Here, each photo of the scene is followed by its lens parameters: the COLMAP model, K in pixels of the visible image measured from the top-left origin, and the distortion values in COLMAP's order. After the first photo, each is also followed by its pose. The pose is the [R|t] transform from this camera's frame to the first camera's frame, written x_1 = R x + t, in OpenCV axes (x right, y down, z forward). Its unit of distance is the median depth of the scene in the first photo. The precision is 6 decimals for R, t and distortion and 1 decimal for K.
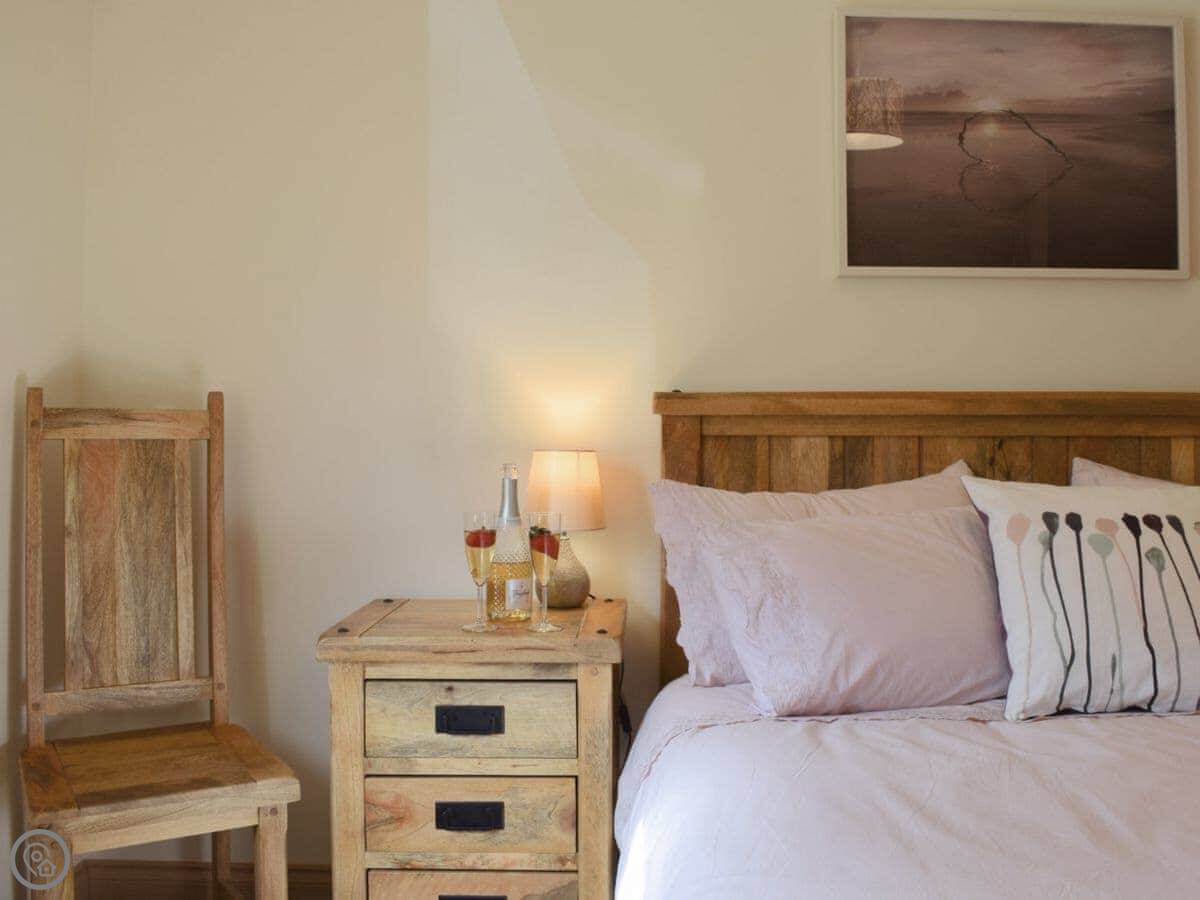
lens RADIAL K [[1125.3, 0, 600.0], [0, 1125.3, 450.0], [0, 0, 1]] dist [-0.080887, 0.009440]
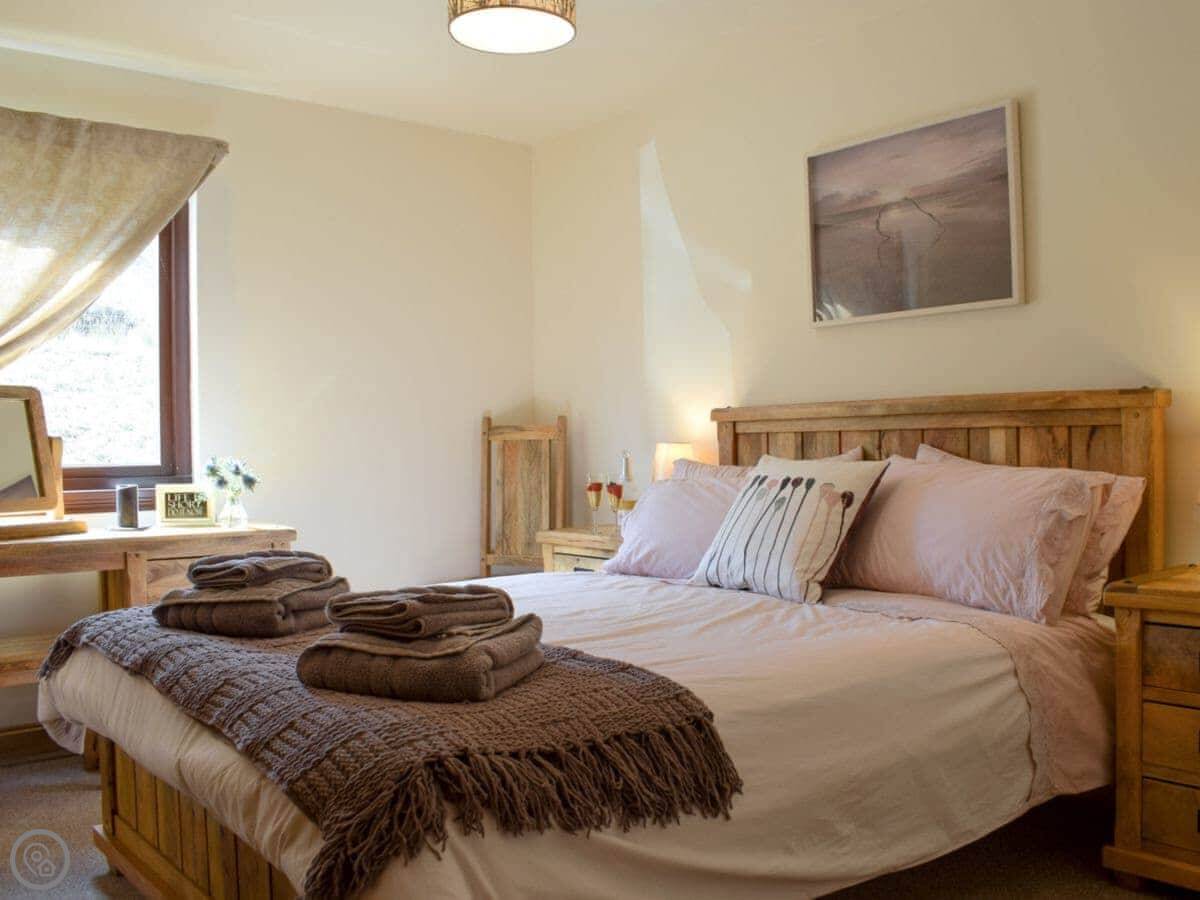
lens RADIAL K [[1125.3, 0, 600.0], [0, 1125.3, 450.0], [0, 0, 1]] dist [-0.080887, 0.009440]
pose [[0.599409, -0.006736, -0.800414, 1.311296], [0.000148, 0.999966, -0.008304, 0.026186], [0.800443, 0.004859, 0.599389, -0.165212]]
